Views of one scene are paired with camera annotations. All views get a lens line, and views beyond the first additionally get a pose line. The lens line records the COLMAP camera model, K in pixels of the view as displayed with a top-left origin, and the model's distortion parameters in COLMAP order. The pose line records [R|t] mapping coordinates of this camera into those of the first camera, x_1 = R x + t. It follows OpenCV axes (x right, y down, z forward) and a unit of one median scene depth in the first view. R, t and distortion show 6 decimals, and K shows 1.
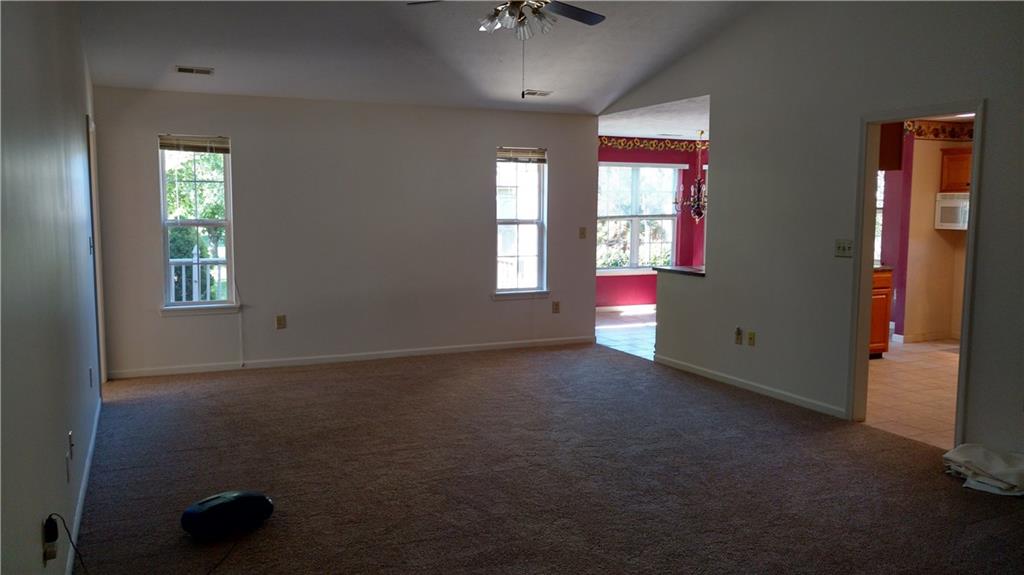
lens RADIAL K [[811.8, 0, 508.2], [0, 811.8, 290.7], [0, 0, 1]] dist [0.005293, -0.000860]
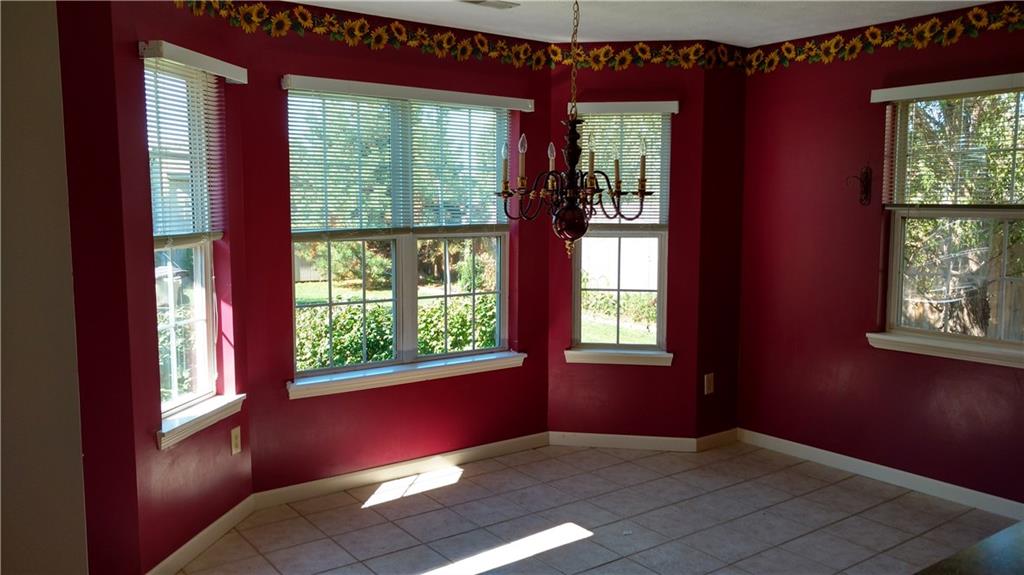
lens RADIAL K [[811.8, 0, 514.3], [0, 811.8, 291.5], [0, 0, 1]] dist [0.005293, -0.000860]
pose [[0.976929, -0.023904, 0.212224, 0.135648], [0.025733, 0.999652, -0.005862, -0.064005], [-0.212009, 0.011188, 0.977204, 0.661483]]
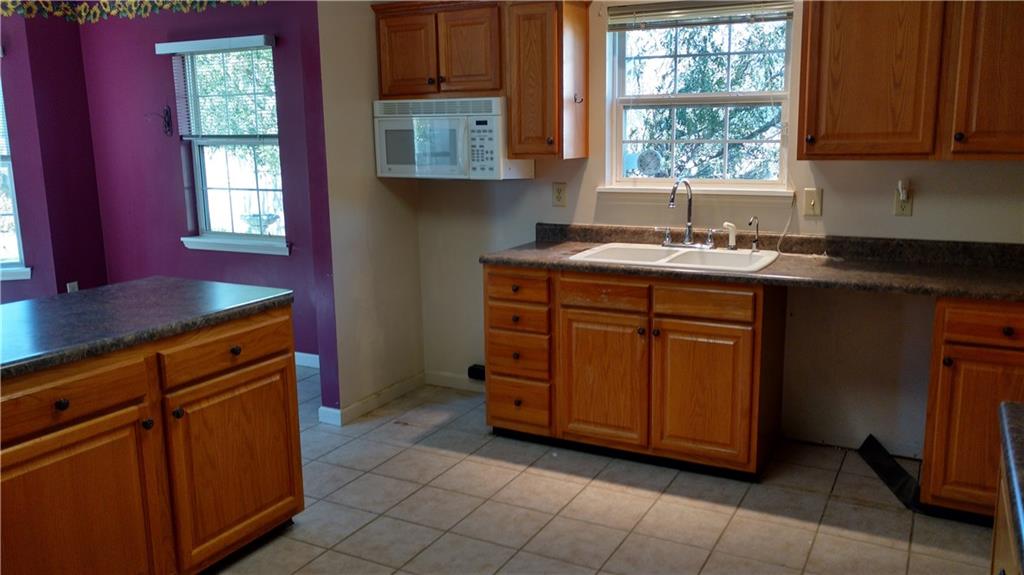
lens RADIAL K [[811.8, 0, 516.6], [0, 811.8, 281.4], [0, 0, 1]] dist [0.005293, -0.000860]
pose [[0.787869, -0.126075, 0.602800, 0.247116], [0.083449, 0.991649, 0.098333, -0.046514], [-0.610163, -0.027171, 0.791810, 0.479673]]
